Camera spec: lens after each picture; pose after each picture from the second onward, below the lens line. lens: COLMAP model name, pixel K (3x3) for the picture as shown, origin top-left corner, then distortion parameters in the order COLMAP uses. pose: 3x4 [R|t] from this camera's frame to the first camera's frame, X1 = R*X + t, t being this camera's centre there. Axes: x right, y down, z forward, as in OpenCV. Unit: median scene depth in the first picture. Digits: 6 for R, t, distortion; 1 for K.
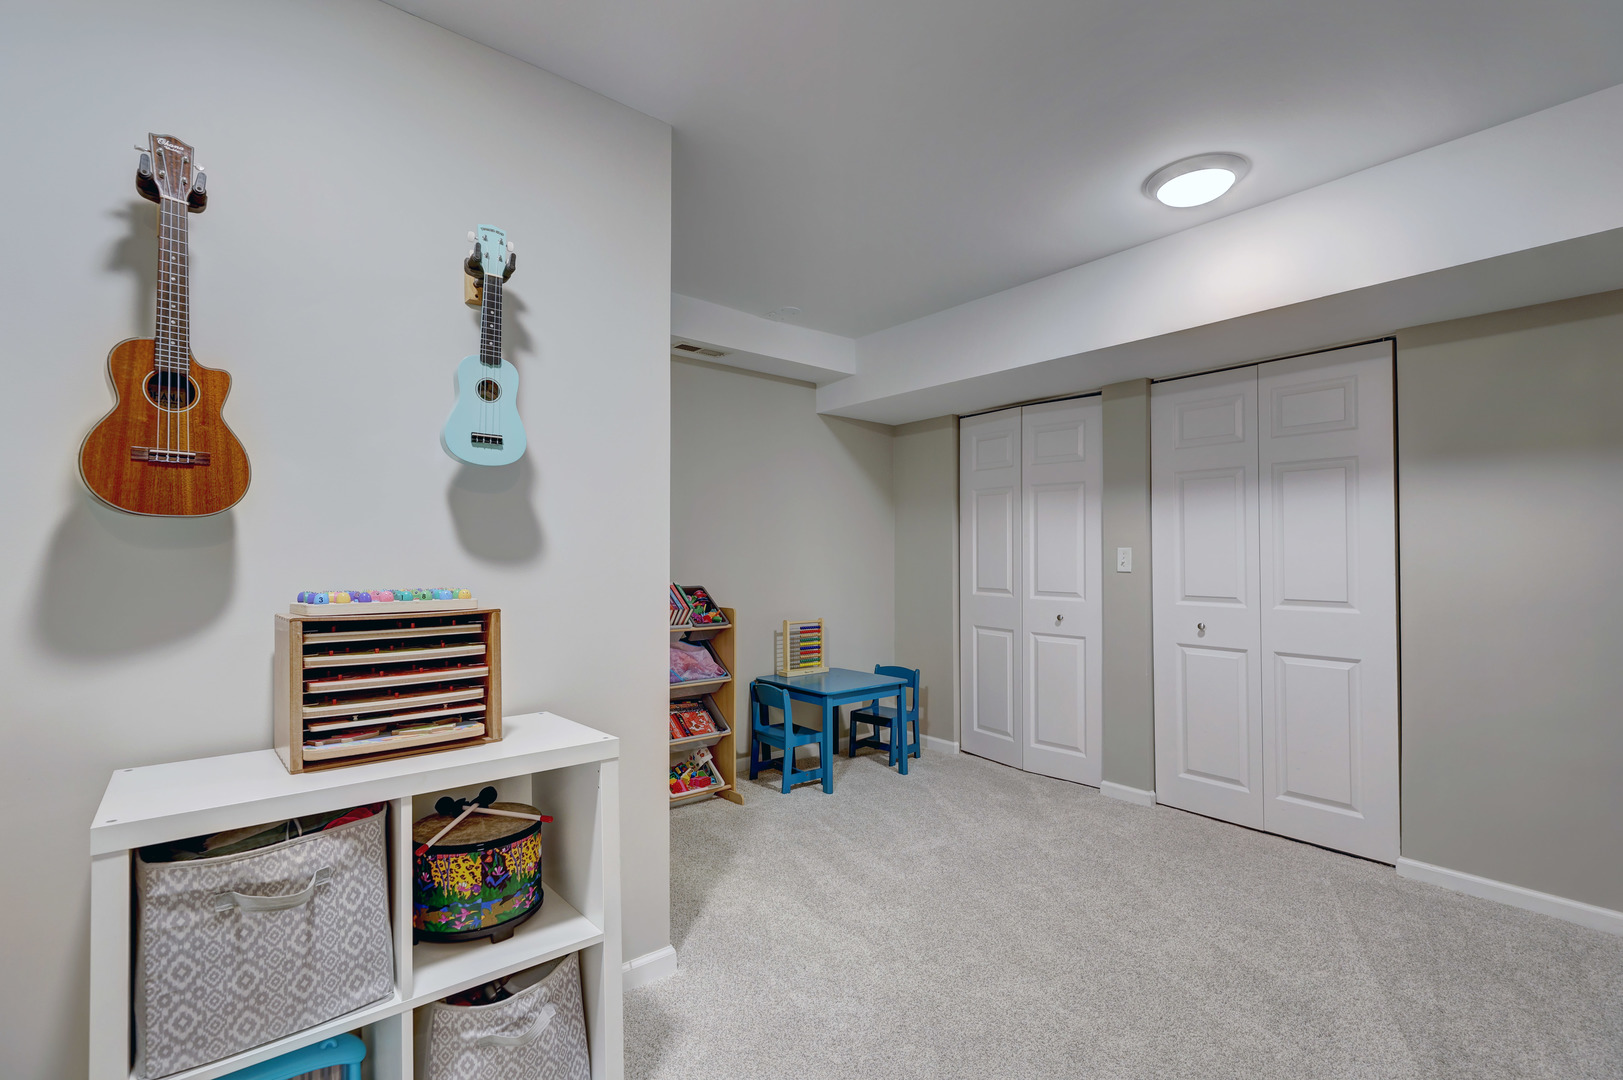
lens RADIAL K [[733.0, 0, 811.7], [0, 733.0, 557.4], [0, 0, 1]] dist [0.000469, -0.000012]
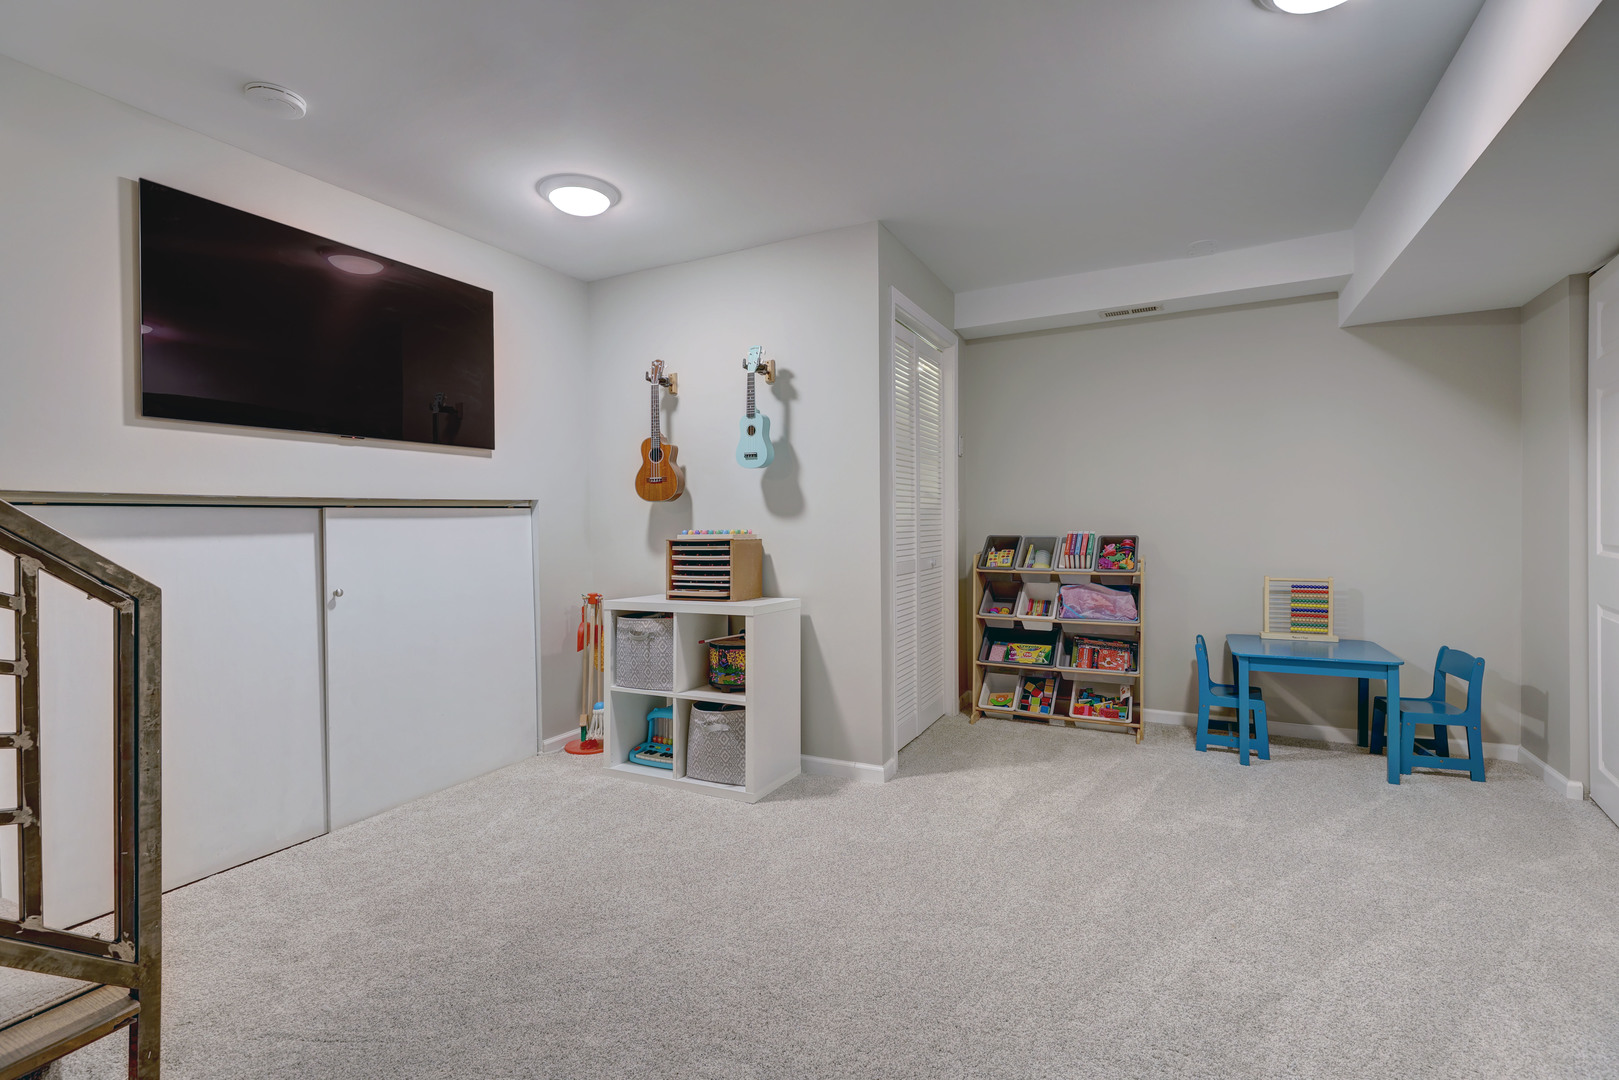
lens RADIAL K [[737.9, 0, 809.5], [0, 737.9, 540.0], [0, 0, 1]] dist [-0.000593, -0.000260]
pose [[0.394152, 0.014776, -0.918926, 1.281616], [0.019451, 0.999513, 0.024415, 0.020935], [0.918839, -0.027498, 0.393673, 0.299576]]
